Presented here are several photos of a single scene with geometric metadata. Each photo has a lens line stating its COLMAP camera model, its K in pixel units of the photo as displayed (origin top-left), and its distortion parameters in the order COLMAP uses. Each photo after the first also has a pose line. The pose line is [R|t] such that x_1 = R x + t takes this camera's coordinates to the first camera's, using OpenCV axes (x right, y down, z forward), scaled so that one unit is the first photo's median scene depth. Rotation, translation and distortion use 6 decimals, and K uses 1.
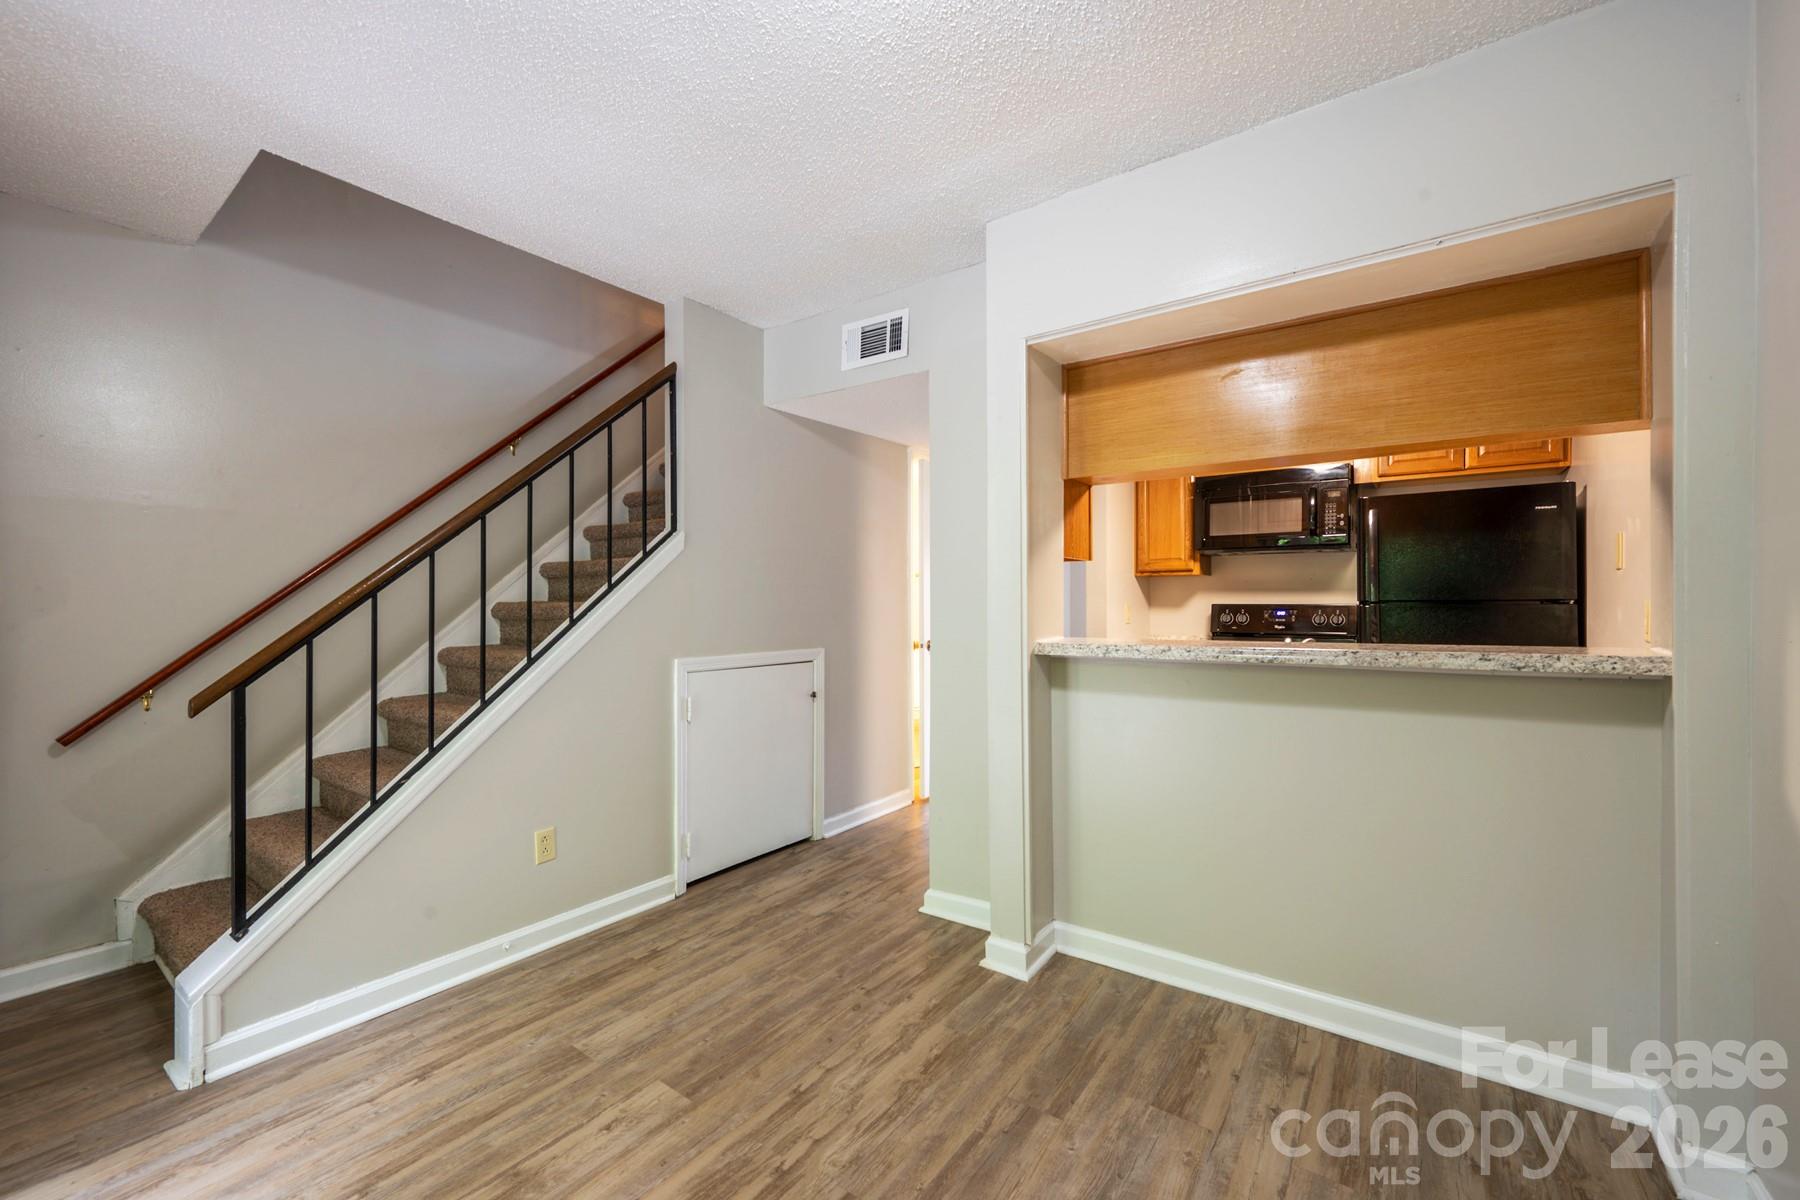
lens RADIAL K [[725.6, 0, 893.8], [0, 725.6, 600.6], [0, 0, 1]] dist [0.001516, 0.000325]
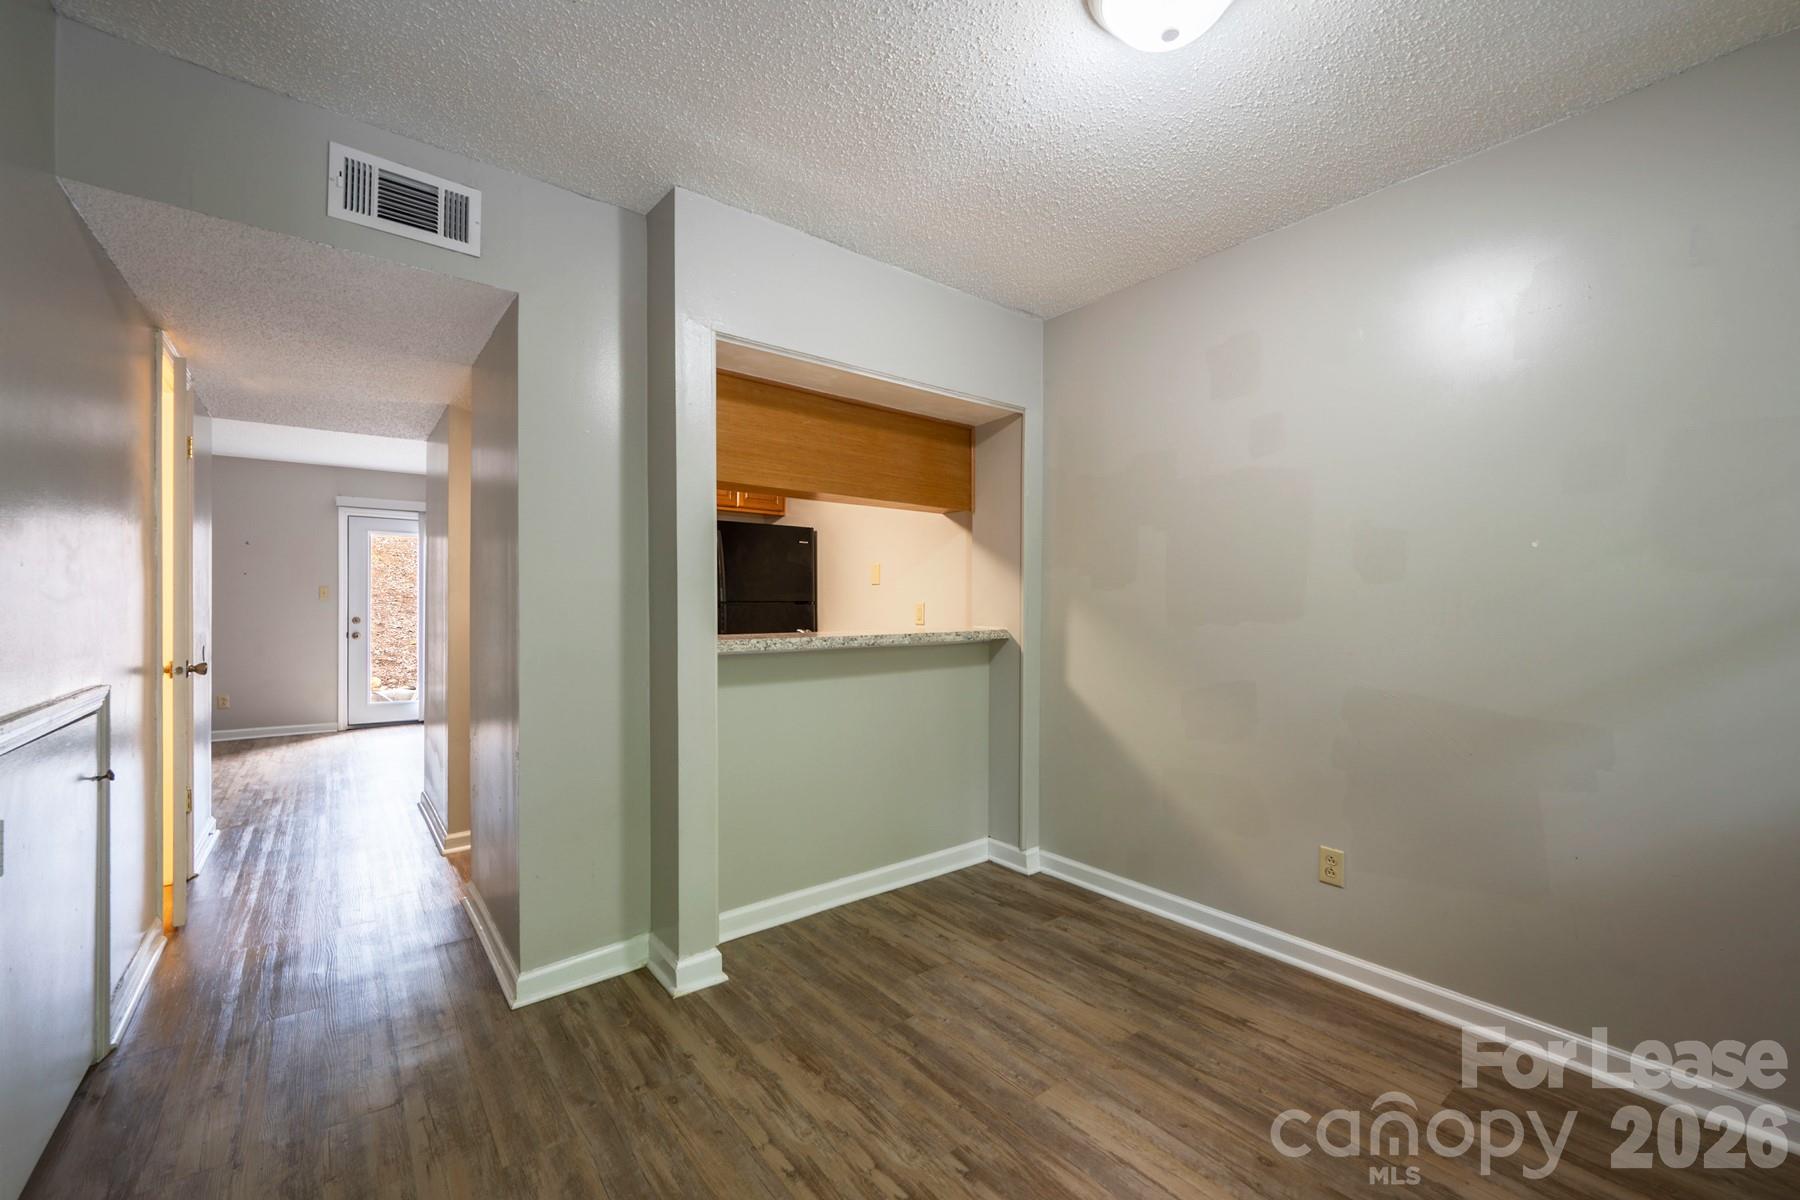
lens RADIAL K [[725.6, 0, 892.8], [0, 725.6, 603.1], [0, 0, 1]] dist [0.001516, 0.000325]
pose [[0.264888, 0.006817, 0.964255, -0.800652], [-0.007660, 0.999958, -0.004965, 0.011028], [-0.964249, -0.006072, 0.264929, 0.576681]]
